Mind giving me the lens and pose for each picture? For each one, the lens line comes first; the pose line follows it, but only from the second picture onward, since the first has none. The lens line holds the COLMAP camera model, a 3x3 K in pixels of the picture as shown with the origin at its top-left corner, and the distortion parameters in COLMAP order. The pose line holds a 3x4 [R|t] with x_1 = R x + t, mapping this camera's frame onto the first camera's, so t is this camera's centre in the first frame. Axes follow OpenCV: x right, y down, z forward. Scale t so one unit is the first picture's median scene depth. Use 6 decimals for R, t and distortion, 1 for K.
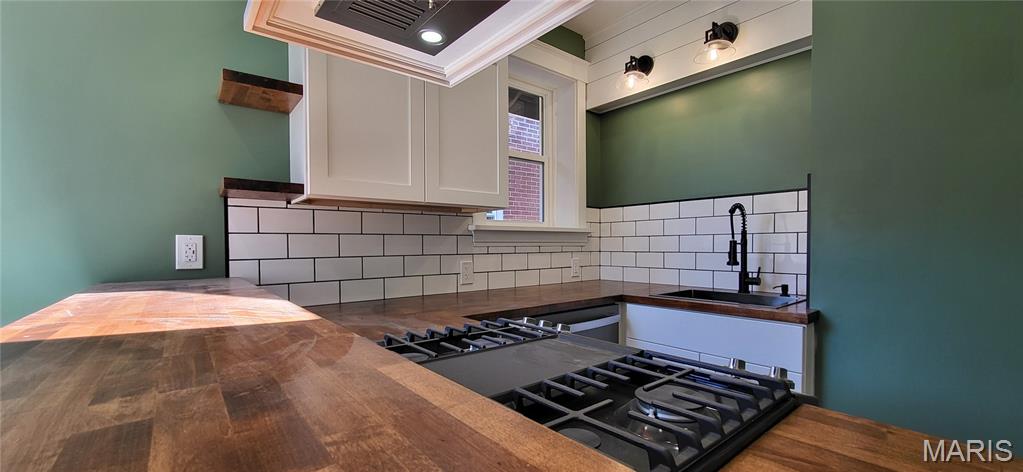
lens RADIAL K [[409.1, 0, 507.8], [0, 409.1, 251.9], [0, 0, 1]] dist [0.006319, 0.000322]
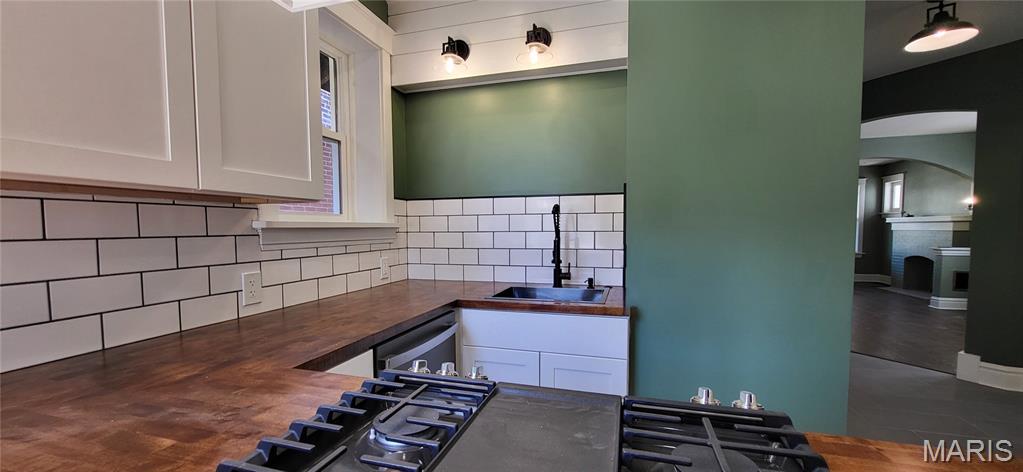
lens RADIAL K [[409.1, 0, 507.8], [0, 409.1, 251.9], [0, 0, 1]] dist [0.006319, 0.000322]
pose [[0.830932, -0.031917, 0.555458, -0.126805], [0.011127, 0.999107, 0.040763, -0.036582], [-0.556263, -0.027691, 0.830545, 0.169420]]
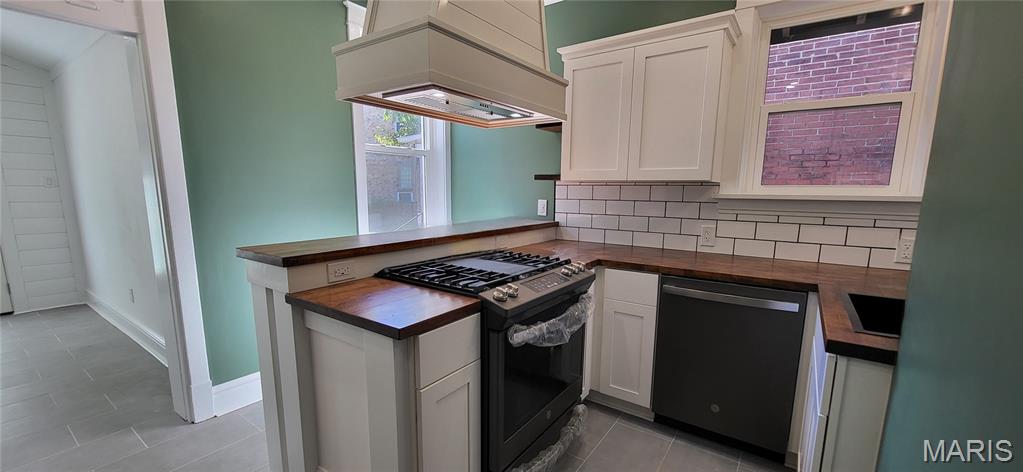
lens RADIAL K [[409.1, 0, 507.8], [0, 409.1, 251.9], [0, 0, 1]] dist [0.006319, 0.000322]
pose [[0.262567, 0.161267, -0.951342, 0.851071], [-0.027611, 0.986787, 0.159655, -0.072063], [0.964519, -0.015652, 0.263551, 0.170514]]
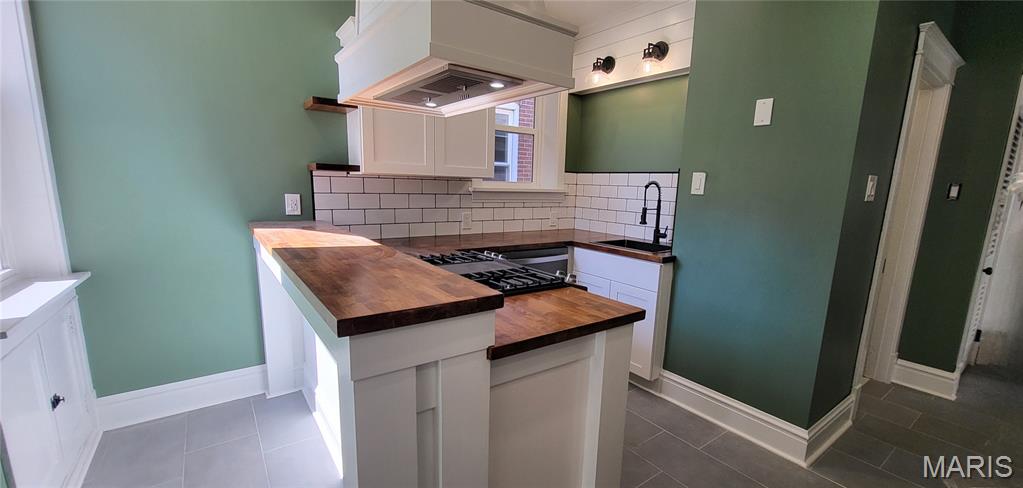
lens RADIAL K [[420.6, 0, 525.1], [0, 420.6, 263.0], [0, 0, 1]] dist [0.000569, 0.000039]
pose [[0.998654, 0.043467, -0.028289, 0.152270], [-0.038116, 0.985048, 0.168013, -0.059758], [0.035169, -0.166709, 0.985379, -0.468051]]
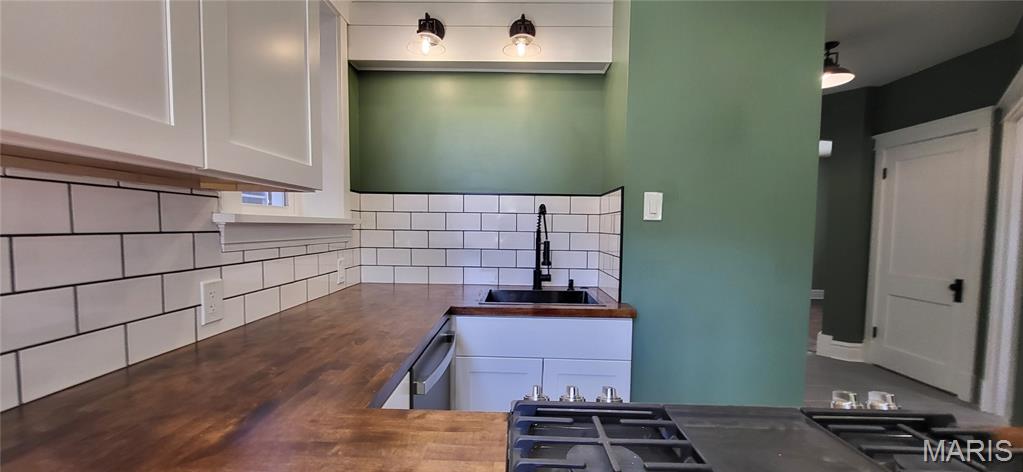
lens RADIAL K [[409.1, 0, 507.8], [0, 409.1, 251.9], [0, 0, 1]] dist [0.006319, 0.000322]
pose [[0.651678, -0.031675, 0.757834, -0.258164], [-0.004807, 0.998935, 0.045887, -0.041515], [-0.758481, -0.033547, 0.650832, 0.360370]]
